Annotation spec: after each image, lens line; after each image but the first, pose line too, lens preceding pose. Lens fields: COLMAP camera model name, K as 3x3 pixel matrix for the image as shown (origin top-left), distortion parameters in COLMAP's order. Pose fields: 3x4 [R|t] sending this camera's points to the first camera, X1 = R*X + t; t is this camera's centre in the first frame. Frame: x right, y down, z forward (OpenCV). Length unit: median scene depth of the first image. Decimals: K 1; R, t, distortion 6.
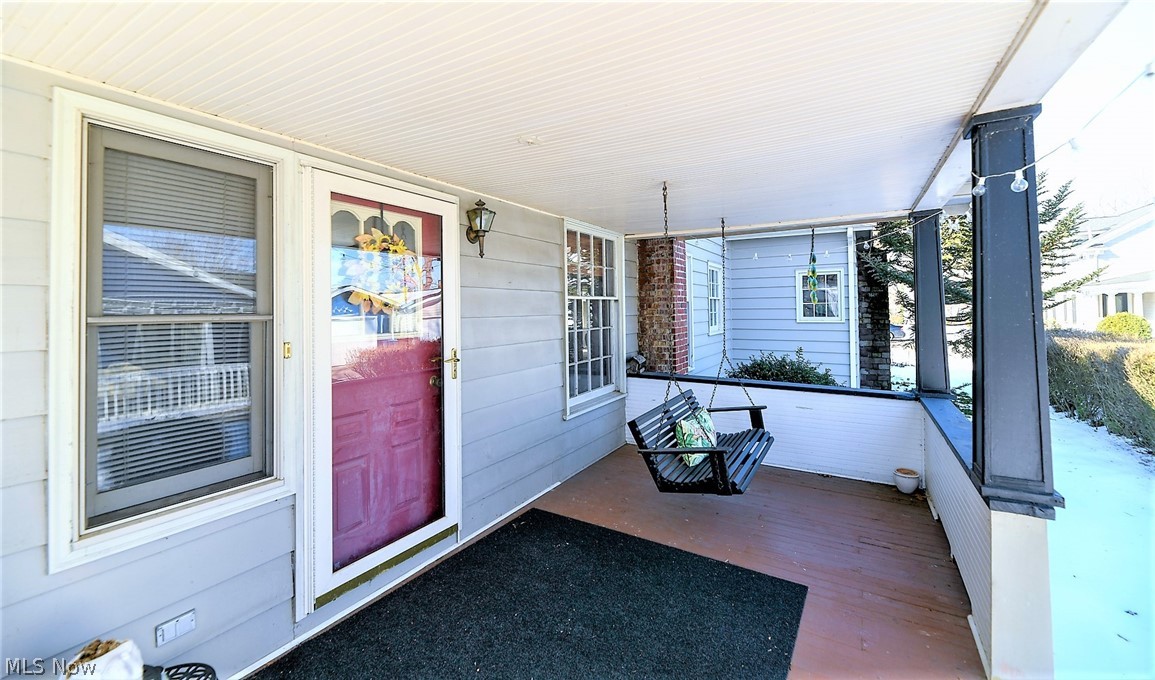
lens RADIAL K [[457.2, 0, 568.5], [0, 457.2, 297.1], [0, 0, 1]] dist [-0.008964, -0.000312]
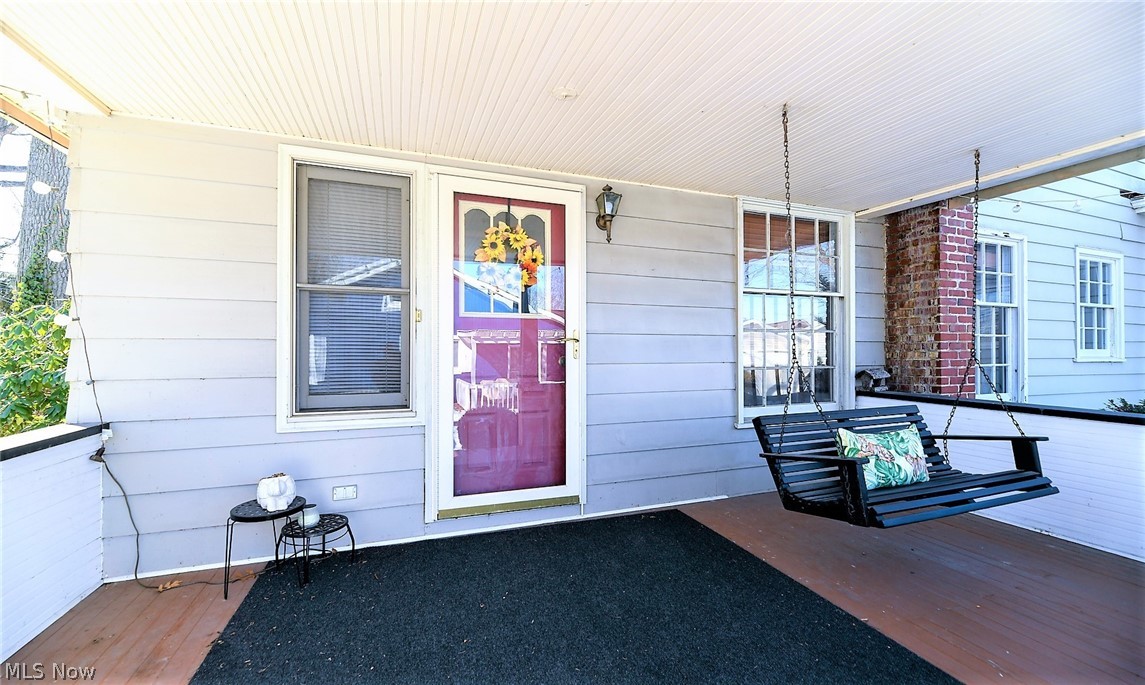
lens RADIAL K [[458.2, 0, 572.5], [0, 458.2, 347.1], [0, 0, 1]] dist [-0.002115, -0.000356]
pose [[0.790972, 0.009075, -0.611786, 0.384000], [0.004610, 0.999773, 0.020791, 0.128460], [0.611836, -0.019265, 0.790750, 0.157142]]
